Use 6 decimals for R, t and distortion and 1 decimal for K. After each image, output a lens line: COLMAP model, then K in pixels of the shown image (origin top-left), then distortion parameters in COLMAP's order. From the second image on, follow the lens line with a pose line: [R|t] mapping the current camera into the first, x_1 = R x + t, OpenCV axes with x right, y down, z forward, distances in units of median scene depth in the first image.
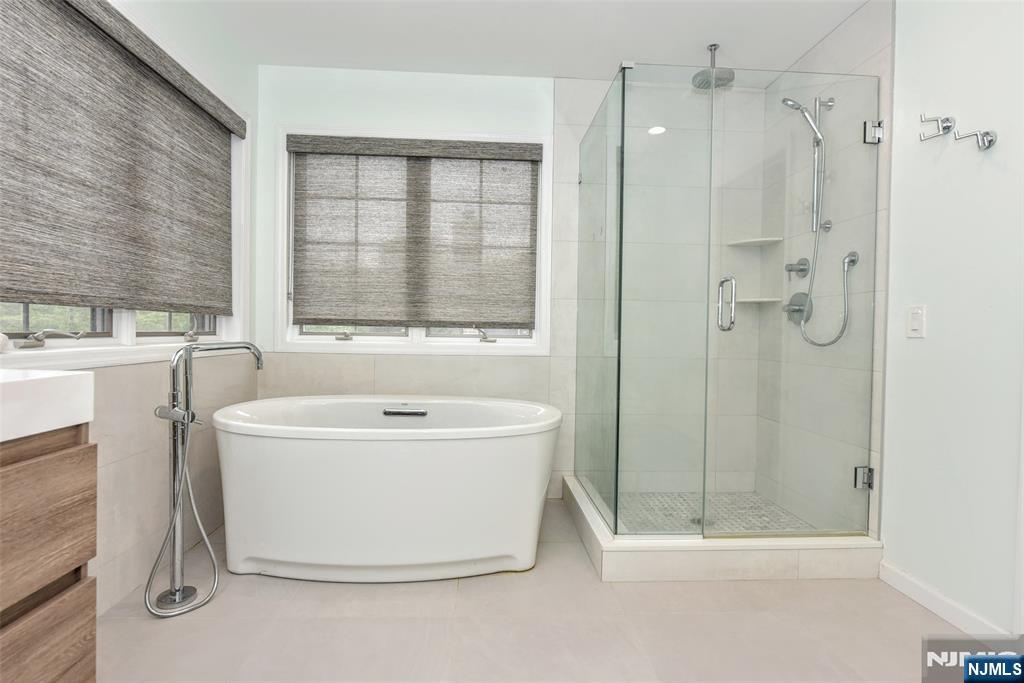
lens RADIAL K [[518.8, 0, 513.3], [0, 518.8, 340.6], [0, 0, 1]] dist [-0.006560, -0.000383]
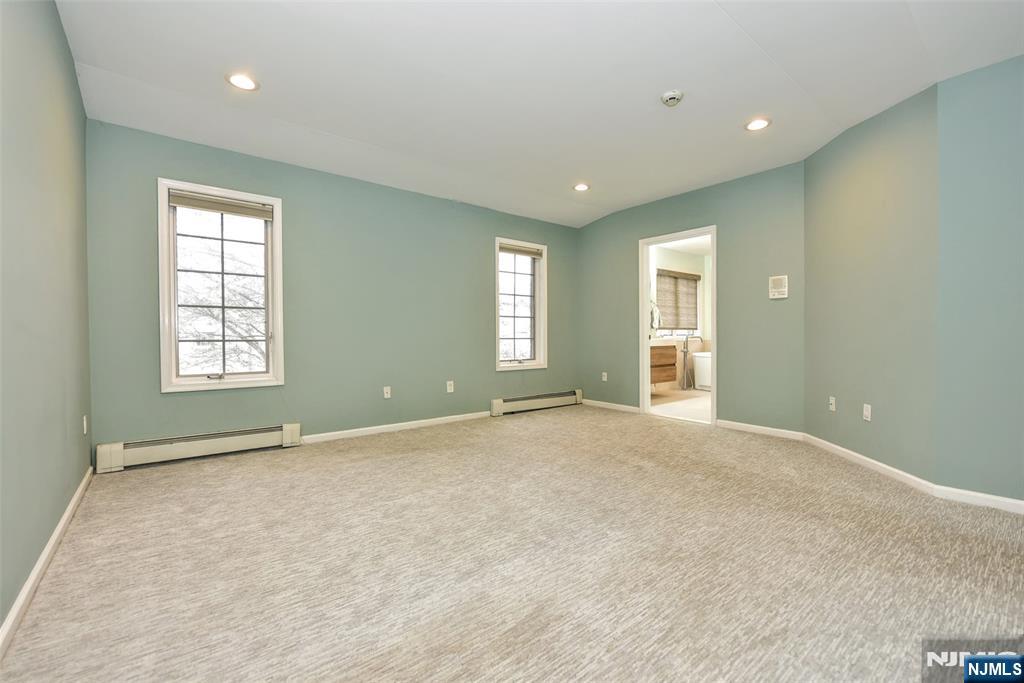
lens RADIAL K [[438.5, 0, 512.0], [0, 438.5, 341.5], [0, 0, 1]] dist [-0.001908, -0.000153]
pose [[0.592652, -0.003280, -0.805452, 1.104135], [-0.003789, 0.999969, -0.006861, 0.055668], [0.805450, 0.007118, 0.592621, -1.781758]]
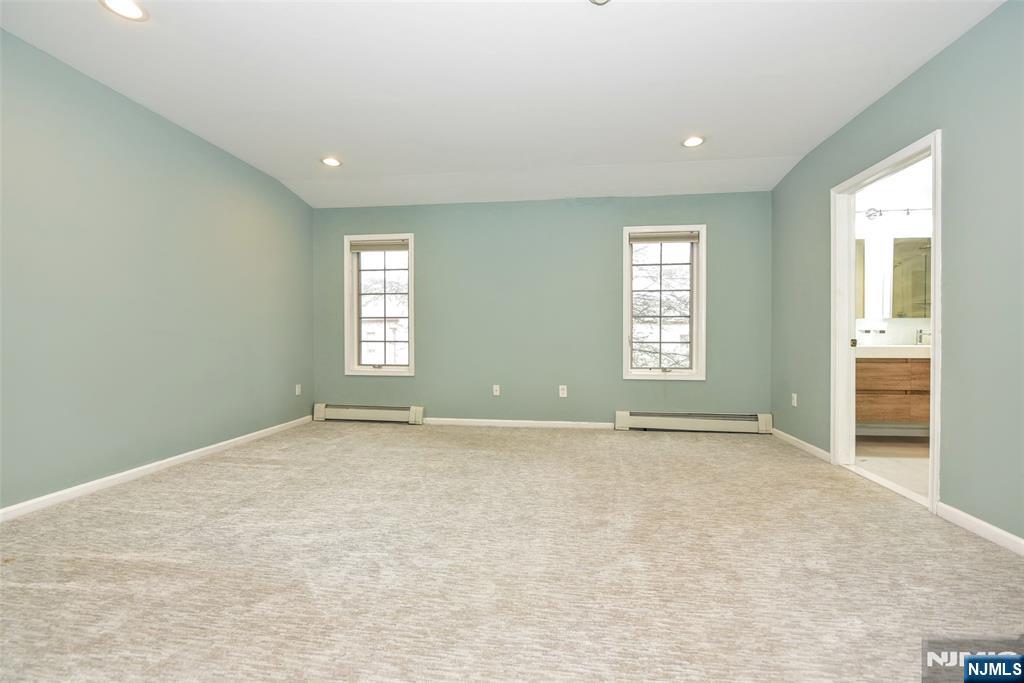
lens RADIAL K [[418.4, 0, 512.0], [0, 418.4, 341.5], [0, 0, 1]] dist [-0.009973, -0.000084]
pose [[-0.177426, -0.004755, -0.984123, 1.178442], [-0.020424, 0.999791, -0.001148, 0.038702], [0.983922, 0.019896, -0.177486, -0.862018]]
